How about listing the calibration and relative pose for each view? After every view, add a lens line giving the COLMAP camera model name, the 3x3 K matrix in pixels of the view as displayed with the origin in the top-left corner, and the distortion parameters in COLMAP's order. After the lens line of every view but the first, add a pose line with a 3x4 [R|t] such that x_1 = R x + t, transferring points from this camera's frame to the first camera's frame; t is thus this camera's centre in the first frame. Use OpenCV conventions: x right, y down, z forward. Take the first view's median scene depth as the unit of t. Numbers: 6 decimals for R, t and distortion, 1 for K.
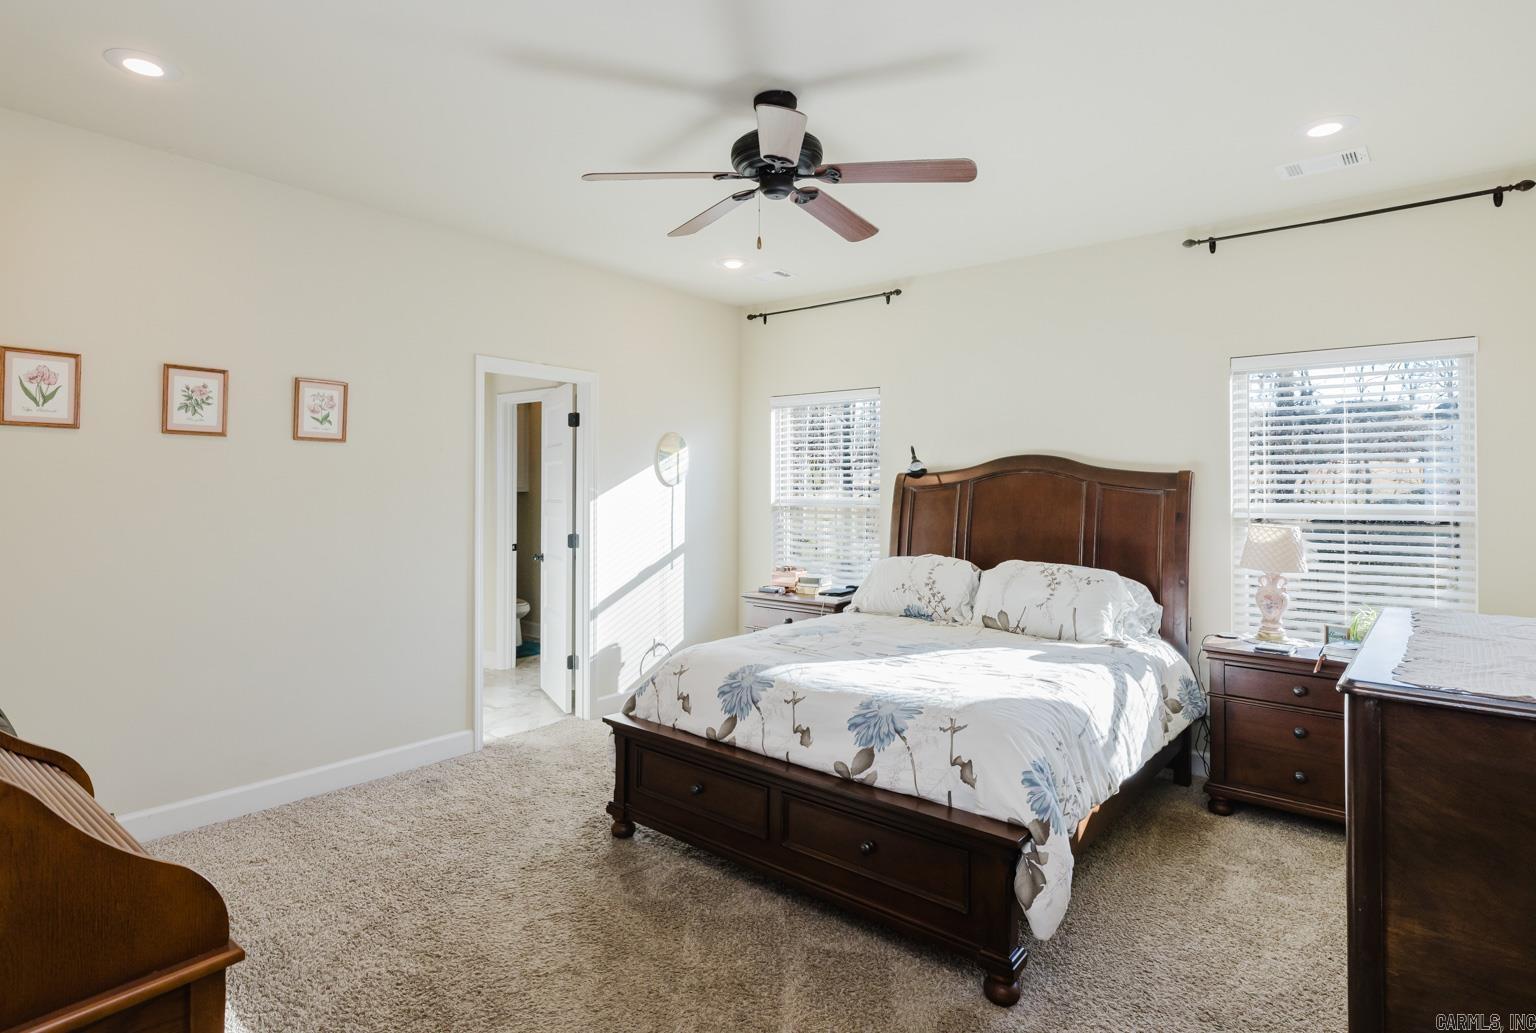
lens RADIAL K [[789.1, 0, 764.9], [0, 789.1, 512.9], [0, 0, 1]] dist [-0.000222, 0.000335]
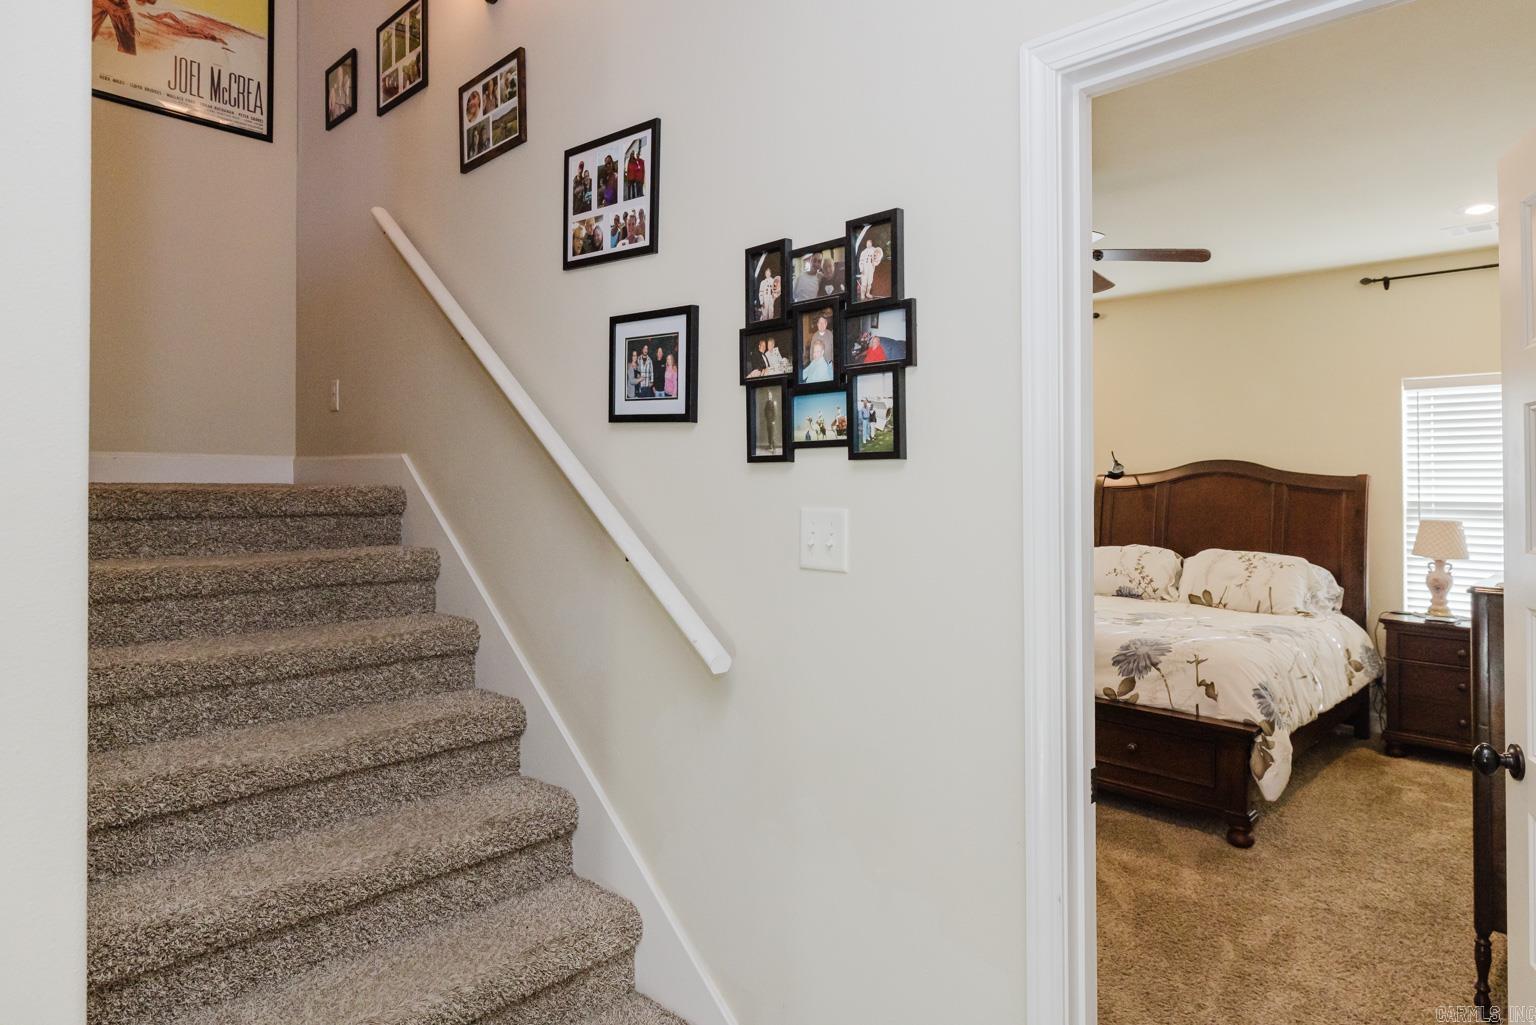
lens RADIAL K [[901.6, 0, 771.2], [0, 901.6, 505.1], [0, 0, 1]] dist [-0.003993, -0.002000]
pose [[0.997272, 0.004737, -0.073662, -0.289320], [-0.005634, 0.999912, -0.011982, 0.016062], [0.073599, 0.012364, 0.997211, -0.469073]]
